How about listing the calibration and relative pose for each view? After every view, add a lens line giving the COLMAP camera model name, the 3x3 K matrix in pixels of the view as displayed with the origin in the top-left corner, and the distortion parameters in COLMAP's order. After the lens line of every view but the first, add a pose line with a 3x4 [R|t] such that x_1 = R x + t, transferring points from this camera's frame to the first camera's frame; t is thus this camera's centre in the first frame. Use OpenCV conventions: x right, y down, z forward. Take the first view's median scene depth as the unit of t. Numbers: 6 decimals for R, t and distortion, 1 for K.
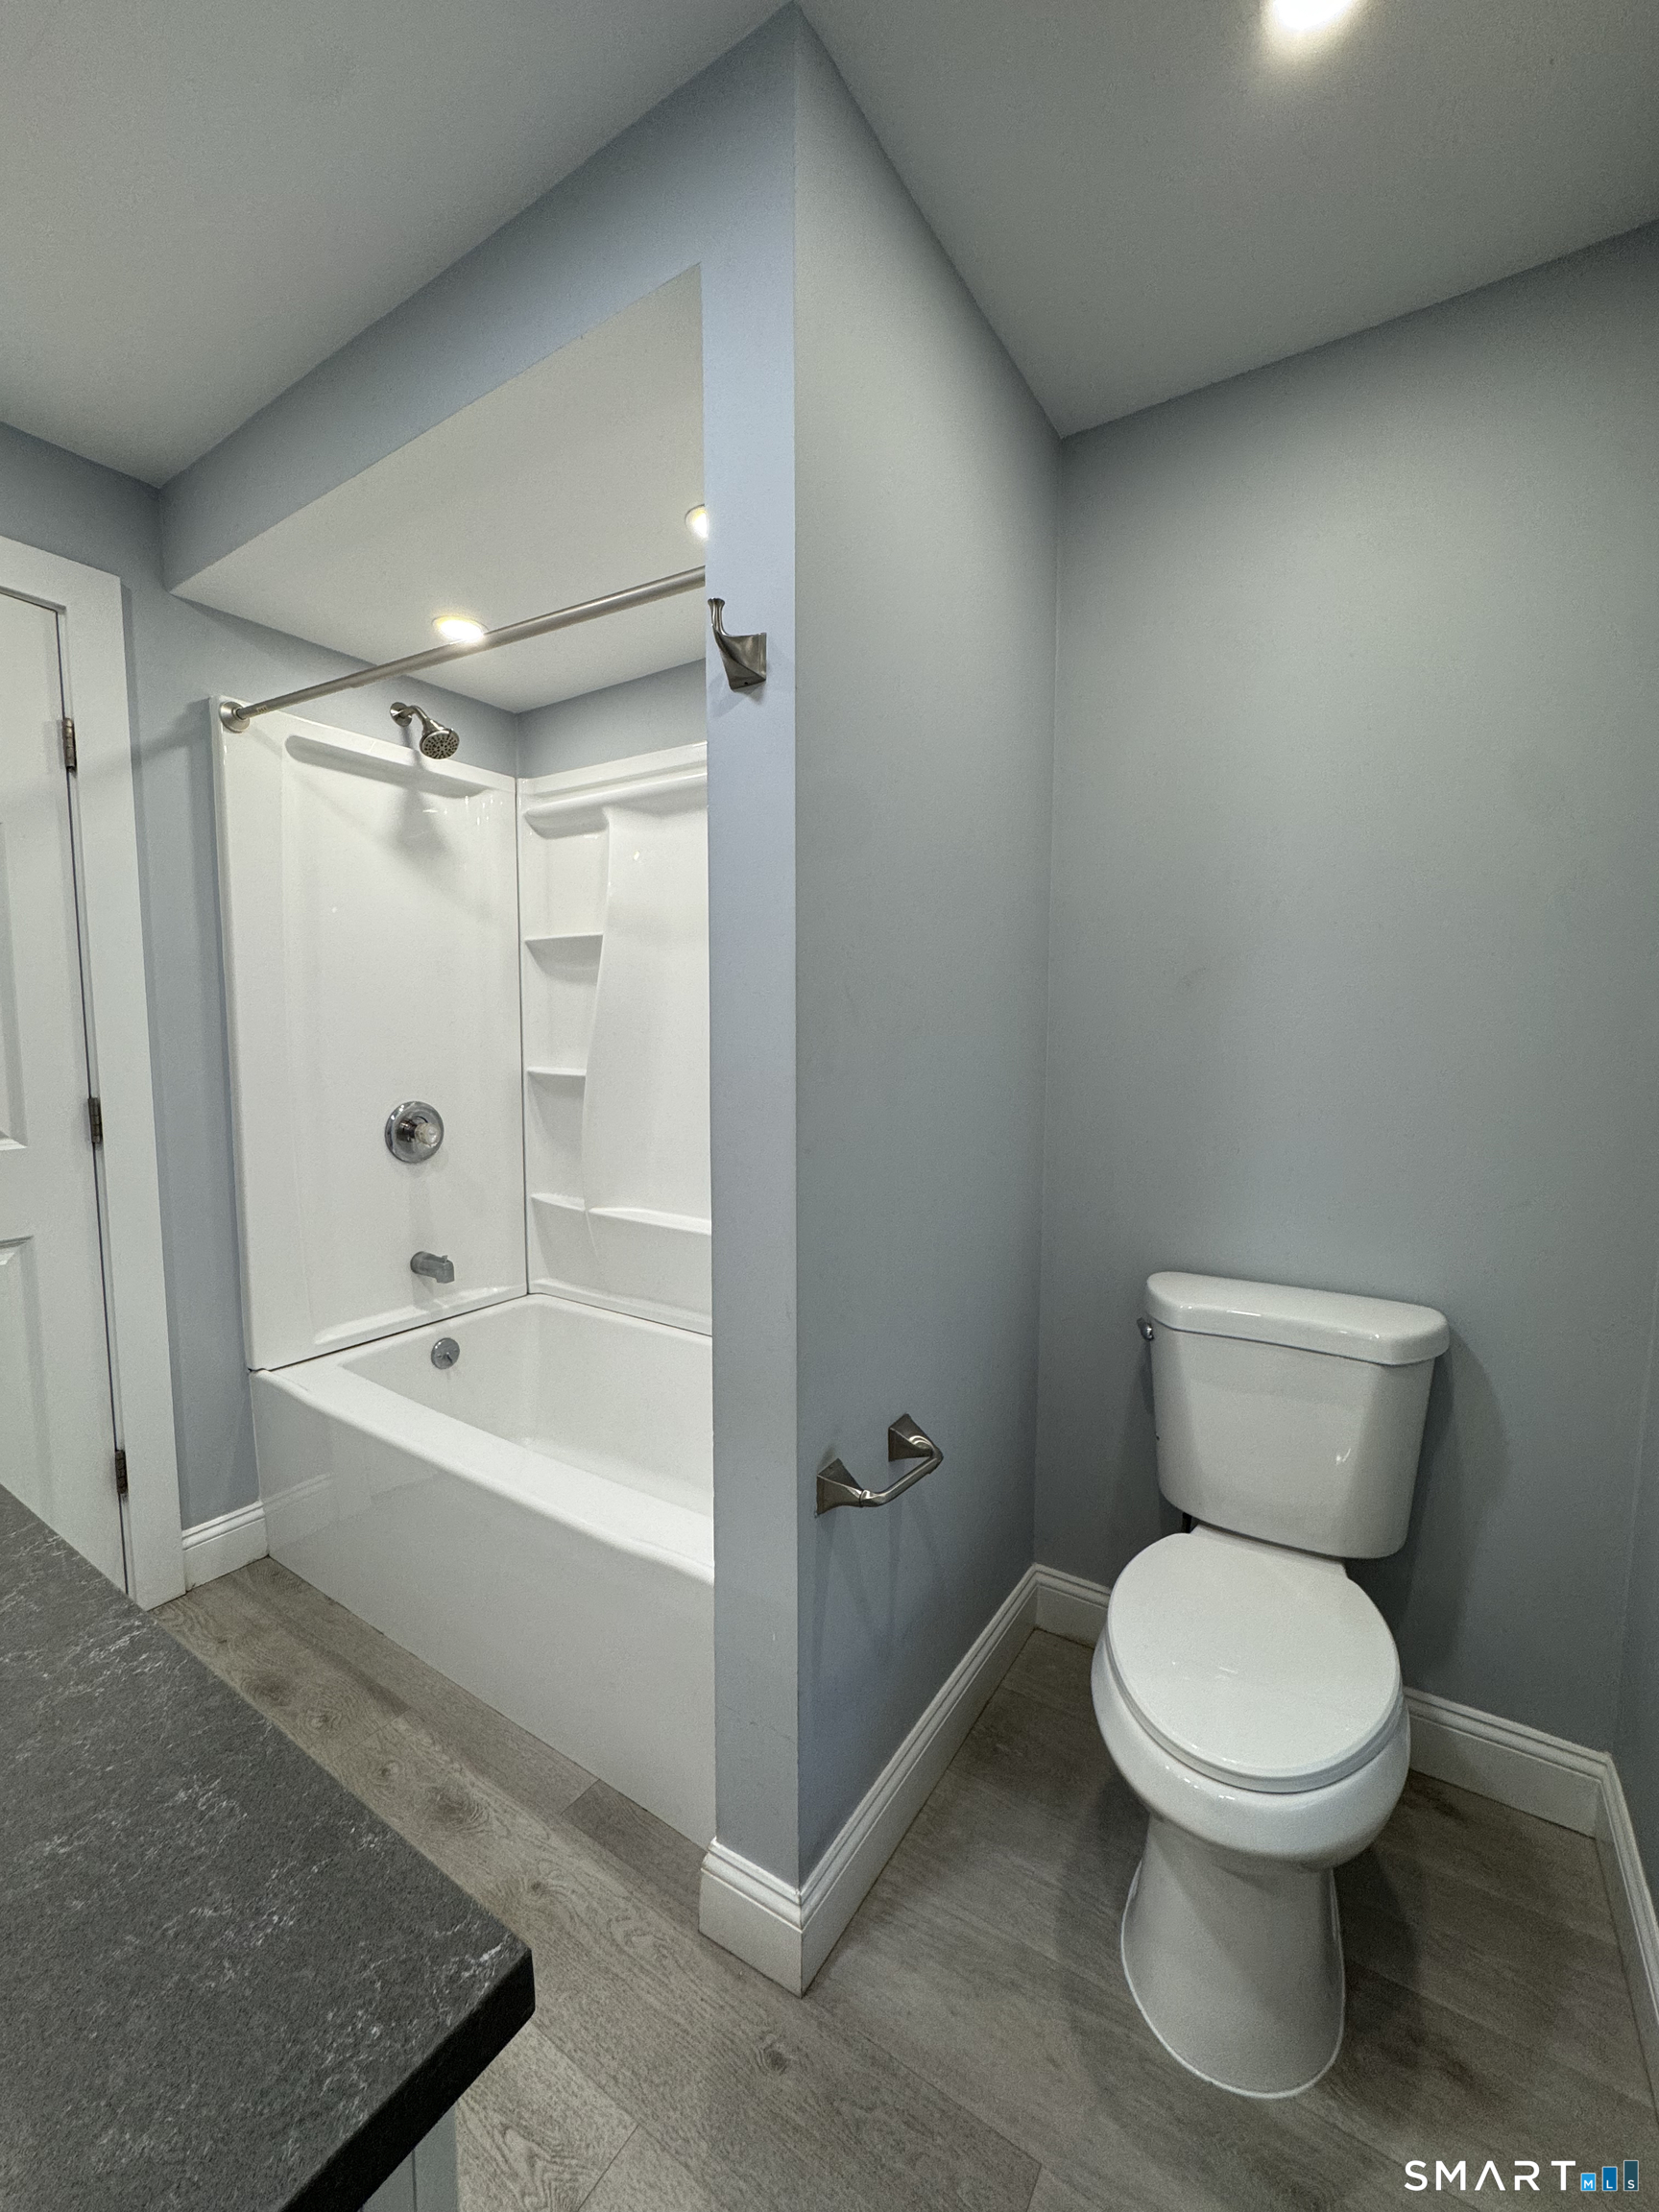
lens RADIAL K [[882.8, 0, 830.7], [0, 882.8, 1111.1], [0, 0, 1]] dist [-0.002822, -0.000080]
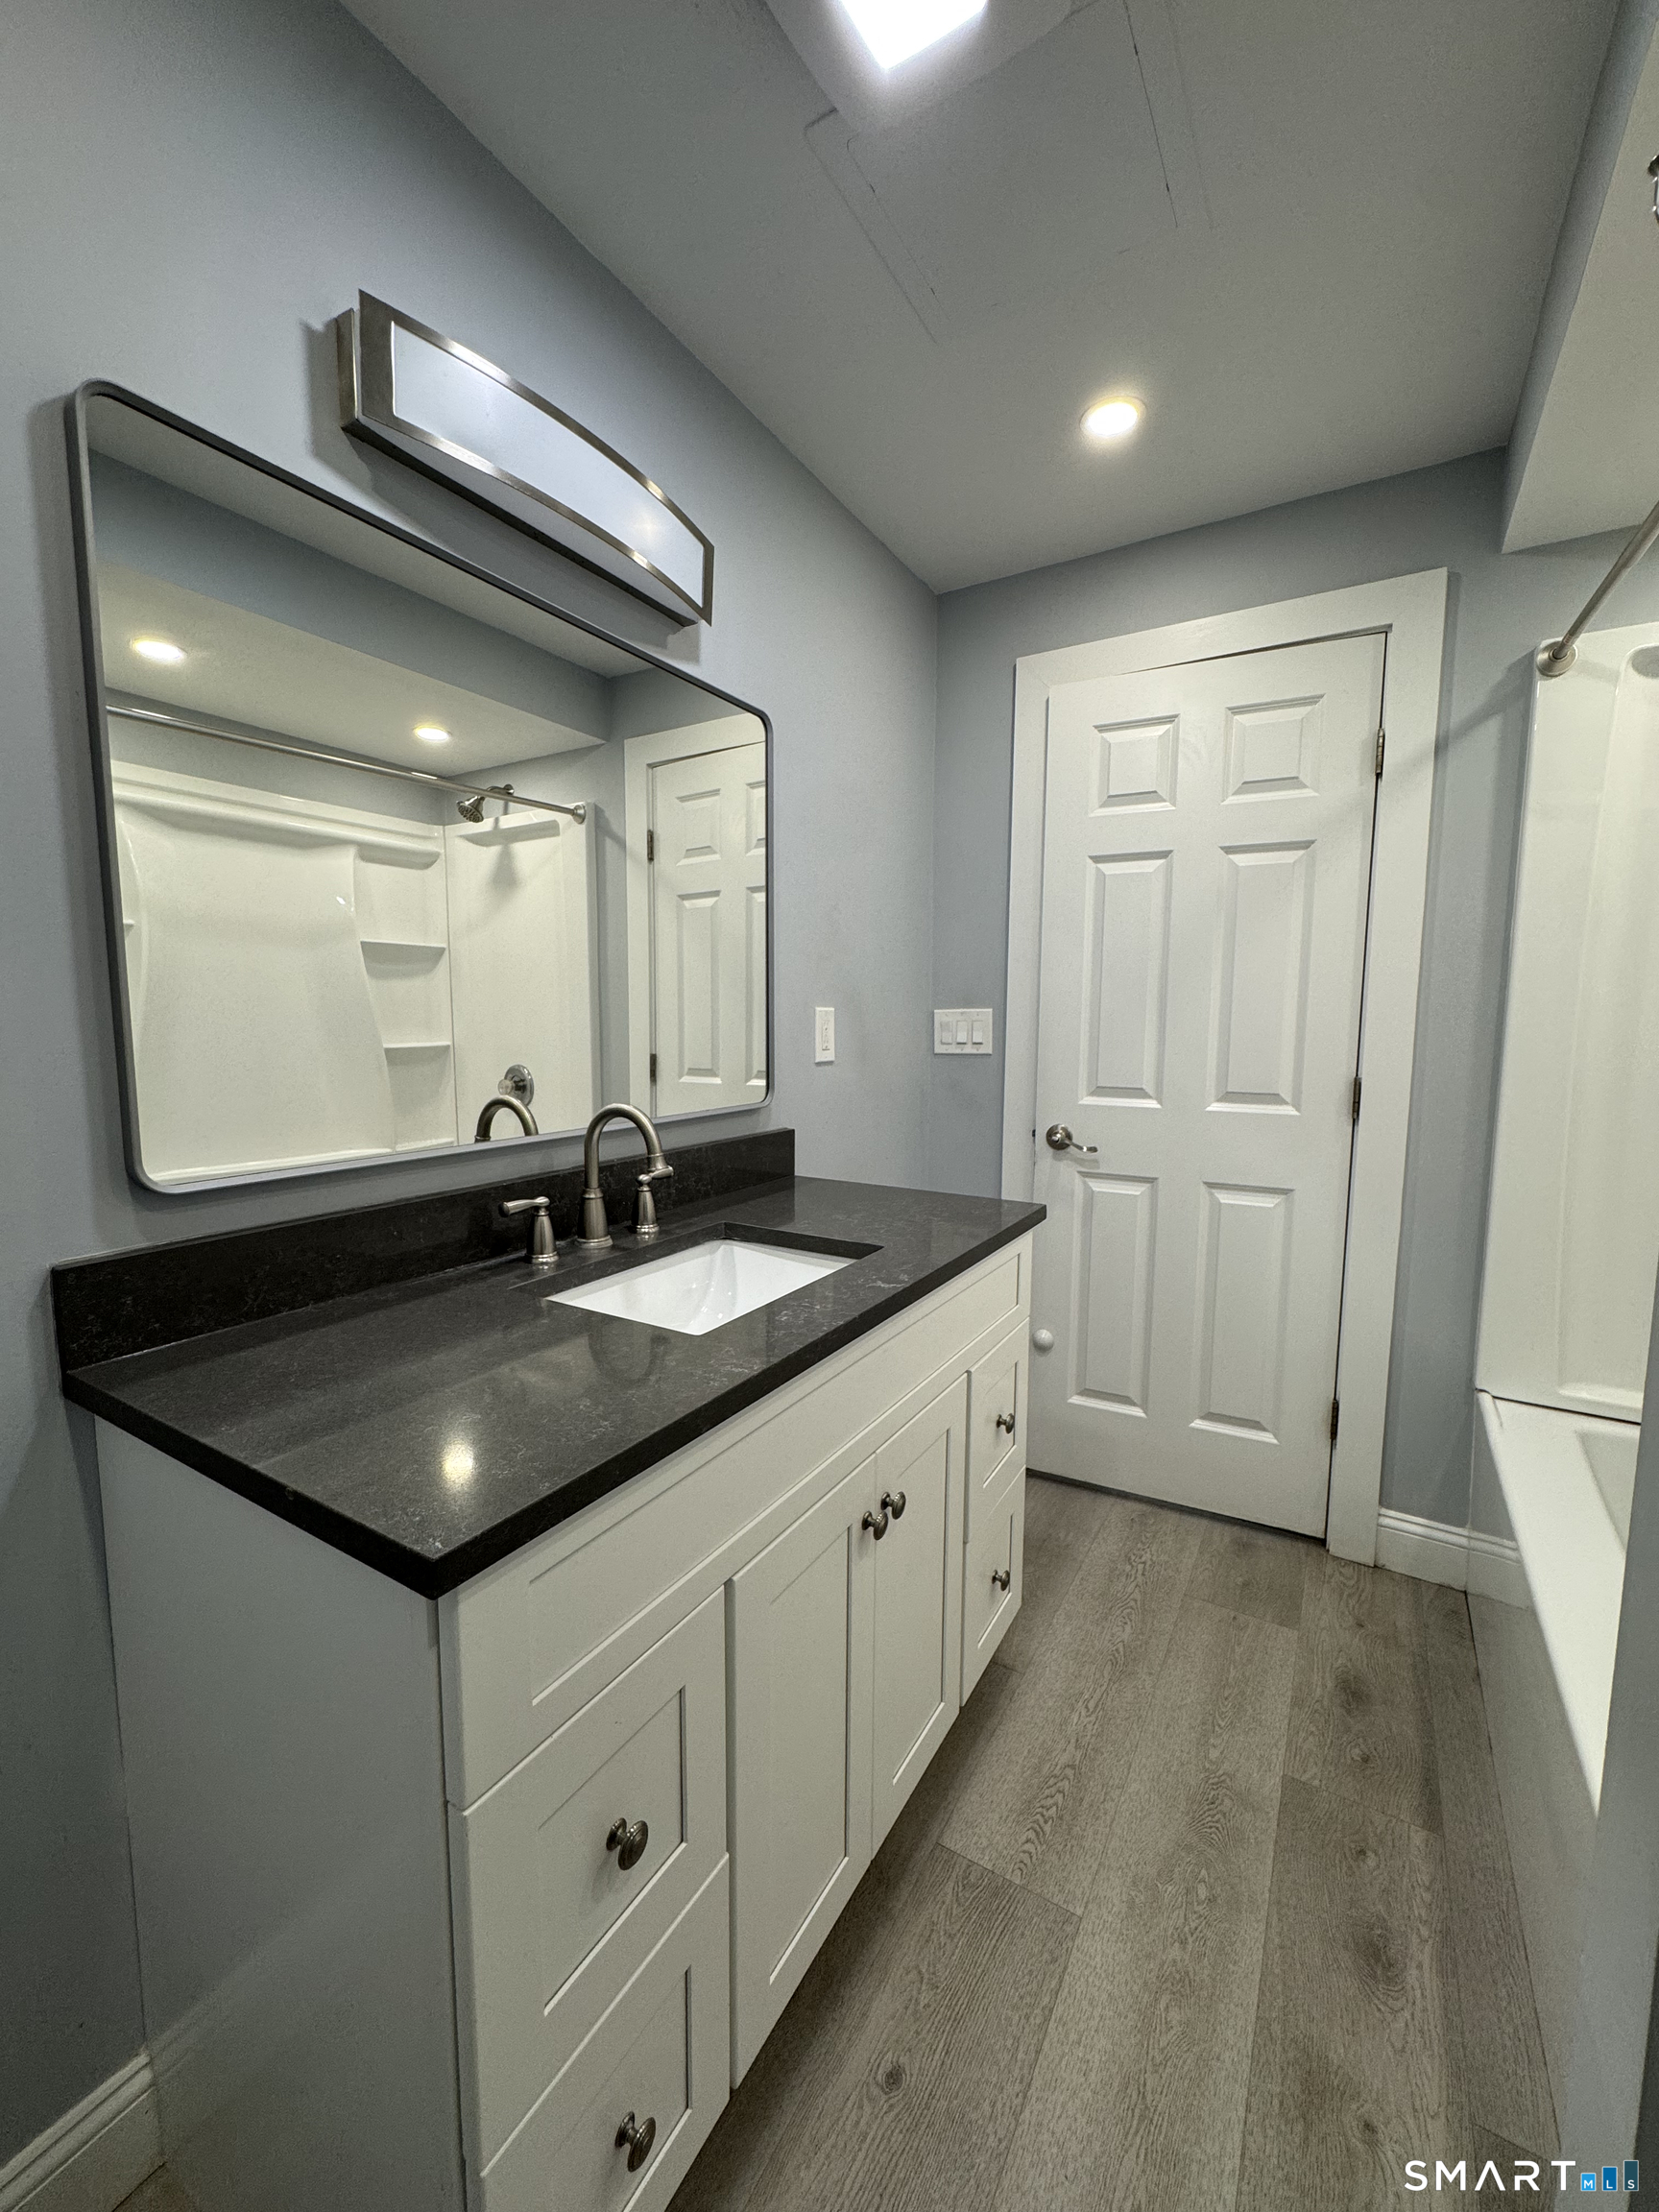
lens RADIAL K [[882.8, 0, 830.7], [0, 882.8, 1111.1], [0, 0, 1]] dist [-0.002822, -0.000080]
pose [[0.042014, 0.101144, -0.993984, 0.227222], [-0.099450, 0.990345, 0.096570, -0.014501], [0.994155, 0.094794, 0.051667, 0.298418]]
